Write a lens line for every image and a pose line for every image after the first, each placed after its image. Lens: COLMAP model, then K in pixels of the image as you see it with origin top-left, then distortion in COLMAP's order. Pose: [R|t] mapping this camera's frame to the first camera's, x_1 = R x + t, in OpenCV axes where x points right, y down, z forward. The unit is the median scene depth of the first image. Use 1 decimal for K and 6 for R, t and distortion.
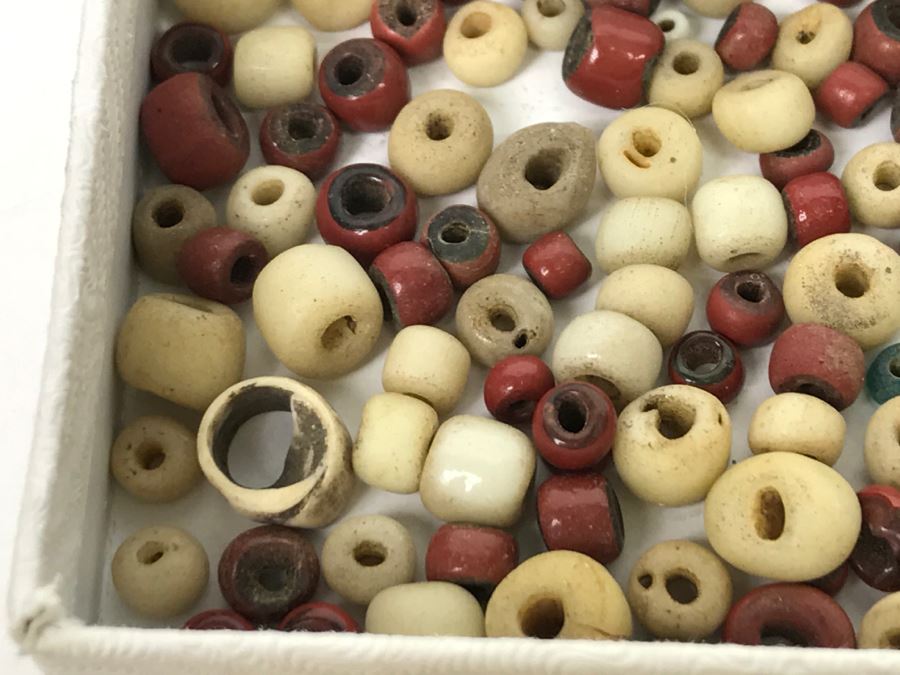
lens RADIAL K [[2470.6, 0, 394.3], [0, 2470.6, 320.7], [0, 0, 1]] dist [0.210213, 0.000000]
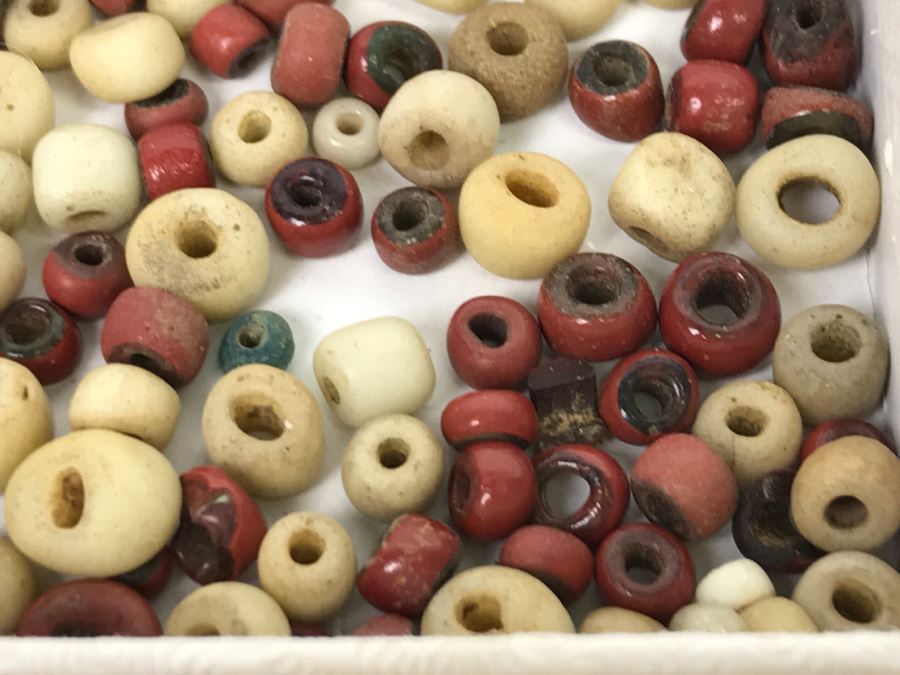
lens RADIAL K [[2470.6, 0, 453.4], [0, 2470.6, 313.0], [0, 0, 1]] dist [0.210213, 0.000000]
pose [[0.998891, -0.004517, 0.046861, 0.235097], [0.006926, 0.998655, -0.051389, 0.056236], [-0.046566, 0.051657, 0.997579, 0.119806]]
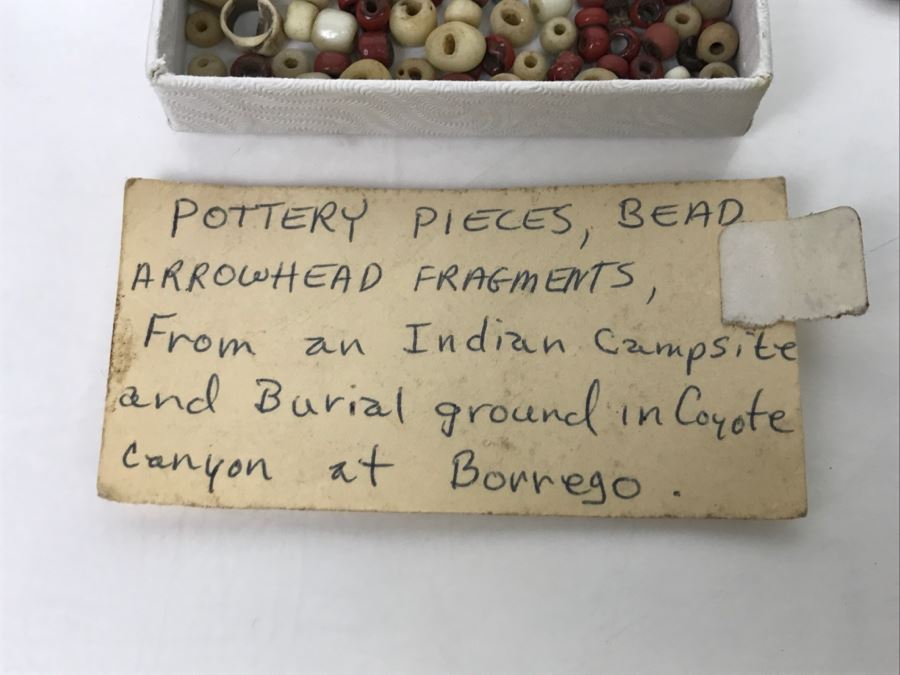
lens RADIAL K [[1374.6, 0, 435.5], [0, 1374.6, 326.2], [0, 0, 1]] dist [0.152240, 0.000000]
pose [[0.998656, -0.012420, 0.050322, 0.059866], [0.005300, 0.990247, 0.139223, 0.159234], [-0.051561, -0.138769, 0.988982, -0.414637]]
